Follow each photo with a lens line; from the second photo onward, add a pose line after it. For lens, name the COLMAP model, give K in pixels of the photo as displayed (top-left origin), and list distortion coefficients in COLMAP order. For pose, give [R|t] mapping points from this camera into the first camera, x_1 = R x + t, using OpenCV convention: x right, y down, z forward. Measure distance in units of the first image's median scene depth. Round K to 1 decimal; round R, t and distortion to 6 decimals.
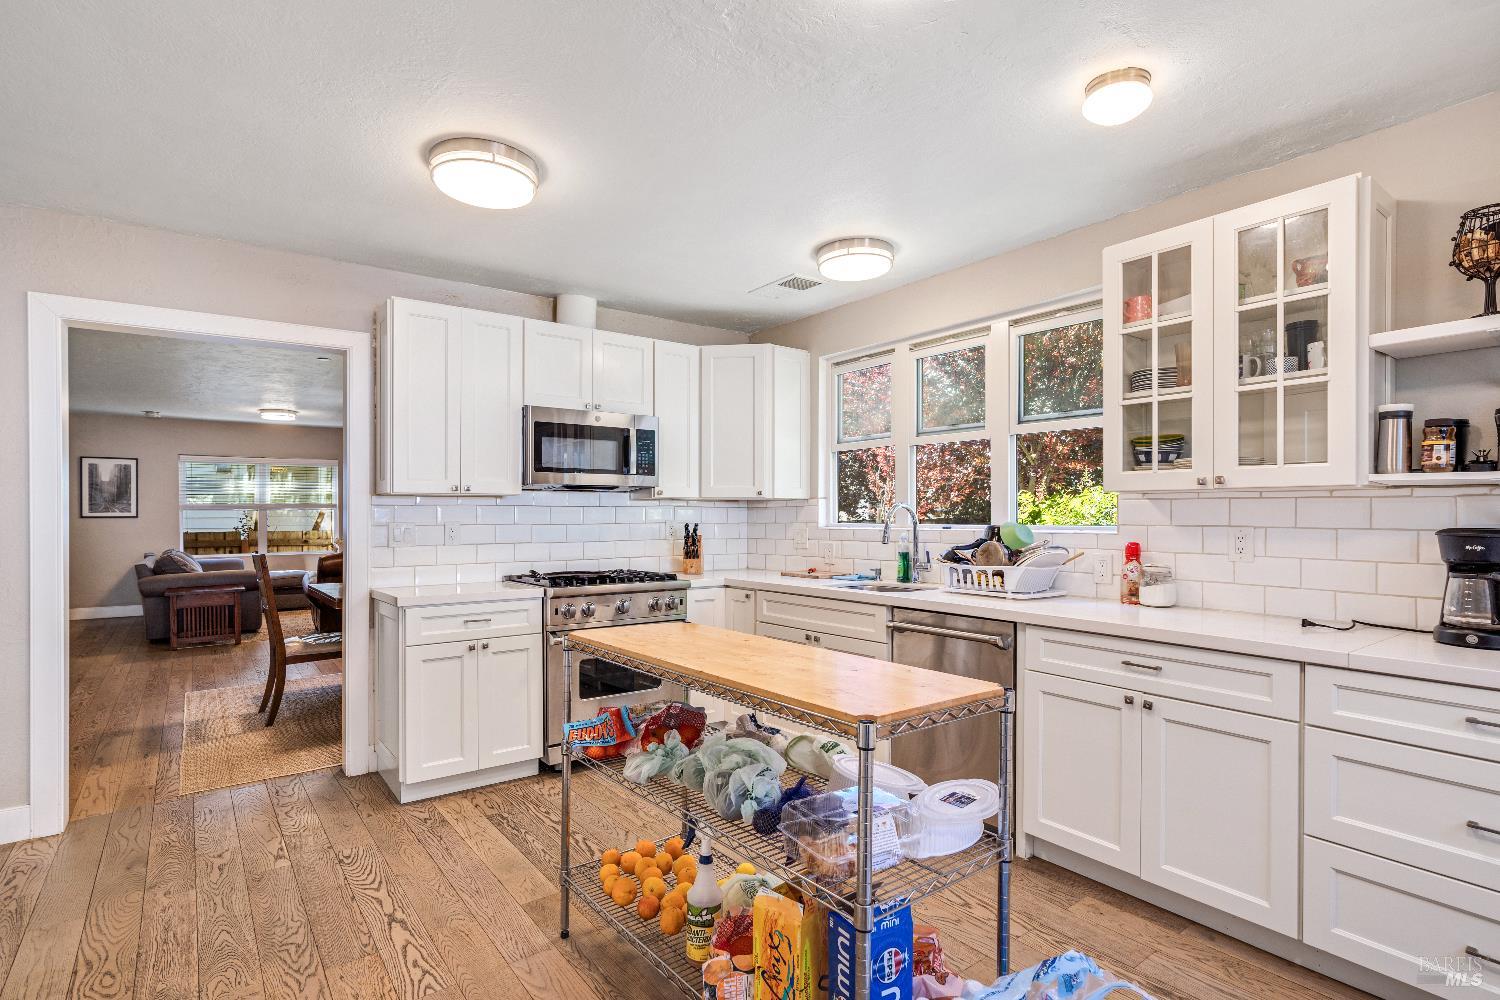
lens RADIAL K [[730.3, 0, 743.1], [0, 730.3, 509.4], [0, 0, 1]] dist [-0.000913, -0.000382]
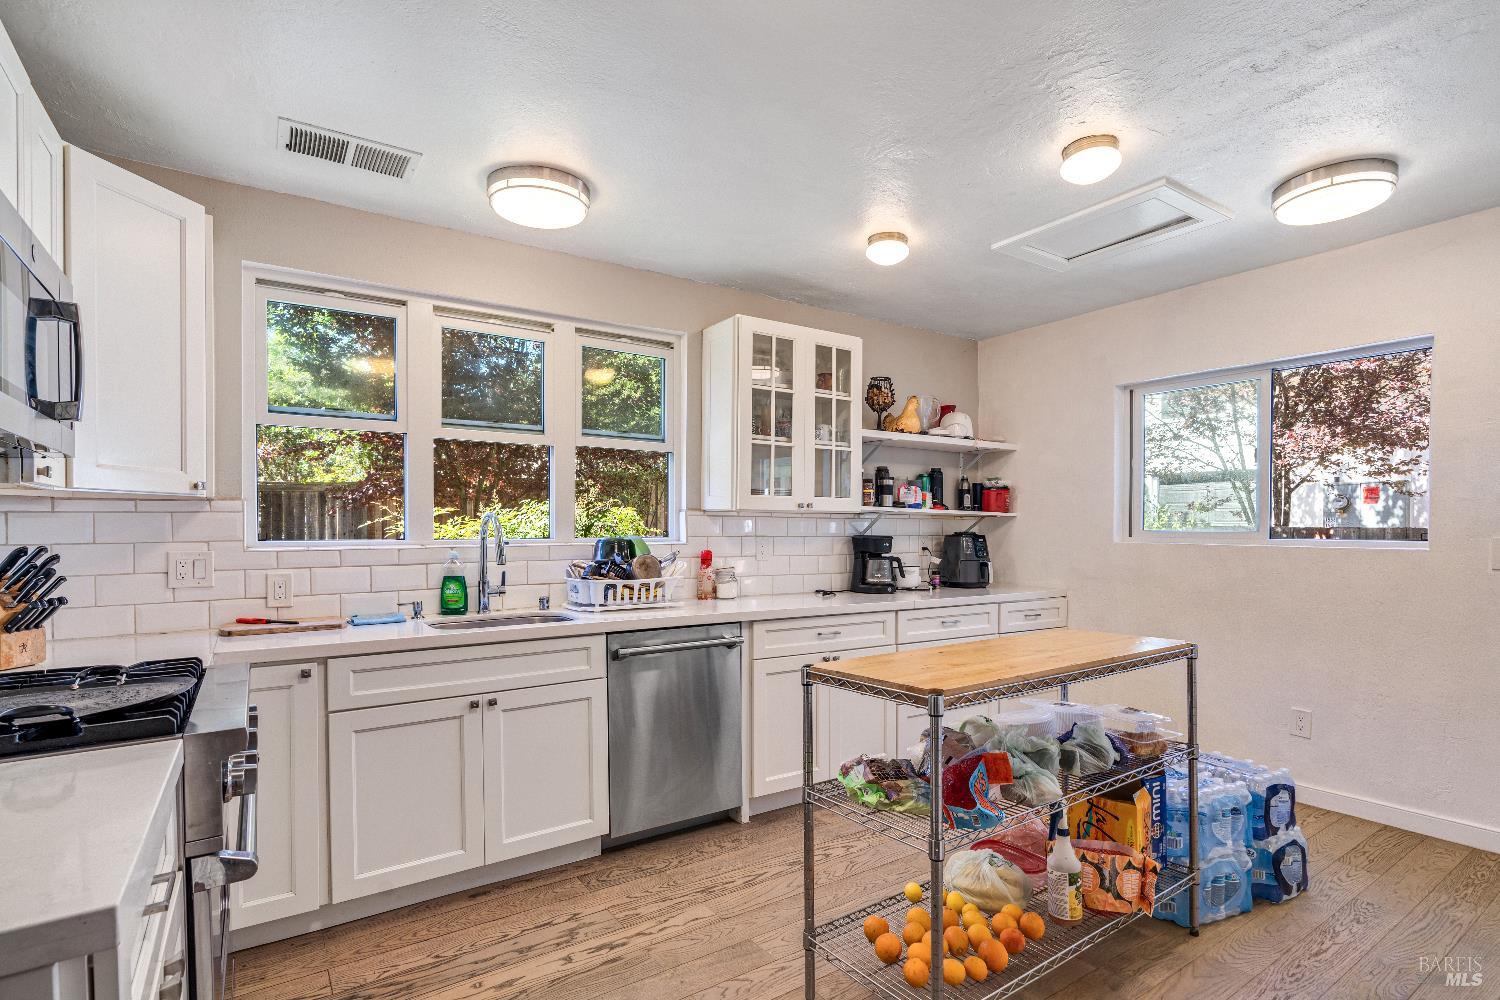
lens RADIAL K [[714.0, 0, 743.4], [0, 714.0, 550.8], [0, 0, 1]] dist [-0.056493, -0.000049]
pose [[0.049090, -0.028660, 0.998383, -0.679564], [-0.007929, 0.999546, 0.029083, 0.010455], [-0.998763, -0.009344, 0.048840, 0.873009]]
